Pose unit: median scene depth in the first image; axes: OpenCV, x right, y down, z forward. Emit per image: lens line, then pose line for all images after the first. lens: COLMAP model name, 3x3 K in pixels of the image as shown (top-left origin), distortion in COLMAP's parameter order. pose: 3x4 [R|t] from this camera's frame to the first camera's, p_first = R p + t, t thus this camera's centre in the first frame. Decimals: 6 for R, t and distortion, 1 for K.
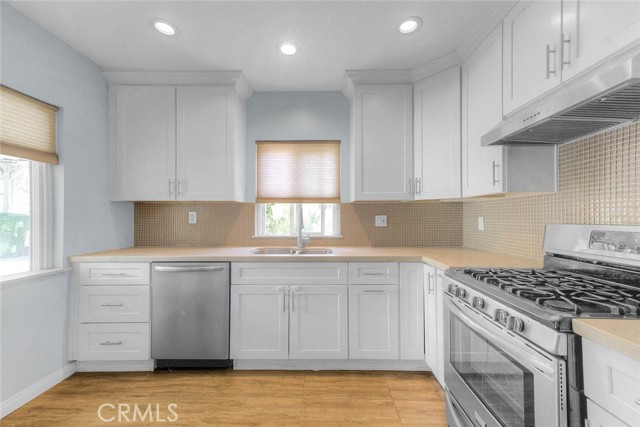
lens RADIAL K [[257.0, 0, 320.9], [0, 257.0, 213.6], [0, 0, 1]] dist [0.017867, -0.000516]
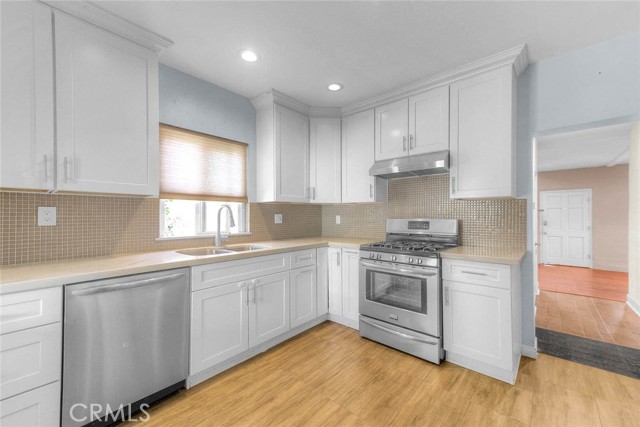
lens RADIAL K [[257.0, 0, 323.1], [0, 257.0, 214.2], [0, 0, 1]] dist [0.017867, -0.000516]
pose [[0.639589, 0.002697, 0.768712, -0.734560], [-0.009639, 0.999943, 0.004511, 0.000339], [-0.768656, -0.010295, 0.639579, 0.088306]]
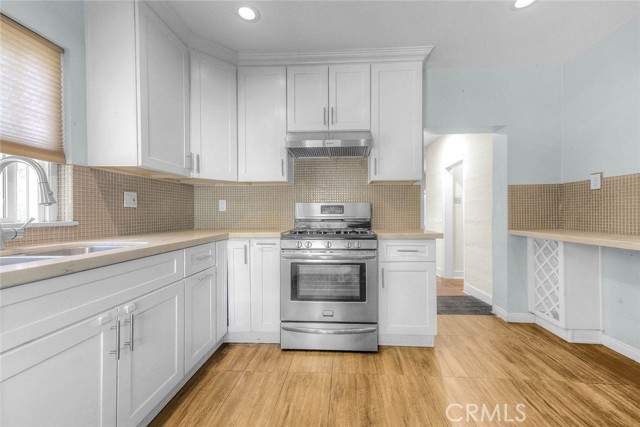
lens RADIAL K [[263.7, 0, 333.0], [0, 263.7, 213.8], [0, 0, 1]] dist [0.015980, 0.000487]
pose [[0.029210, -0.000250, 0.999573, -0.648599], [-0.010057, 0.999949, 0.000544, 0.081876], [-0.999523, -0.010069, 0.029206, 0.537880]]
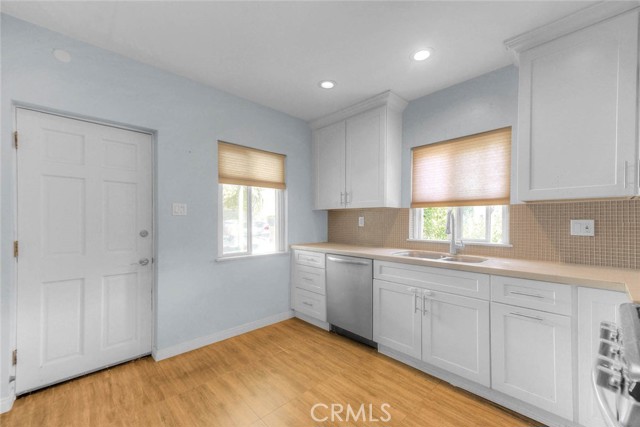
lens RADIAL K [[257.0, 0, 321.5], [0, 257.0, 222.5], [0, 0, 1]] dist [0.017867, -0.000516]
pose [[0.704868, 0.006786, -0.709306, 0.313669], [0.004450, 0.999892, 0.013988, 0.002093], [0.709325, -0.013016, 0.704762, 0.004766]]
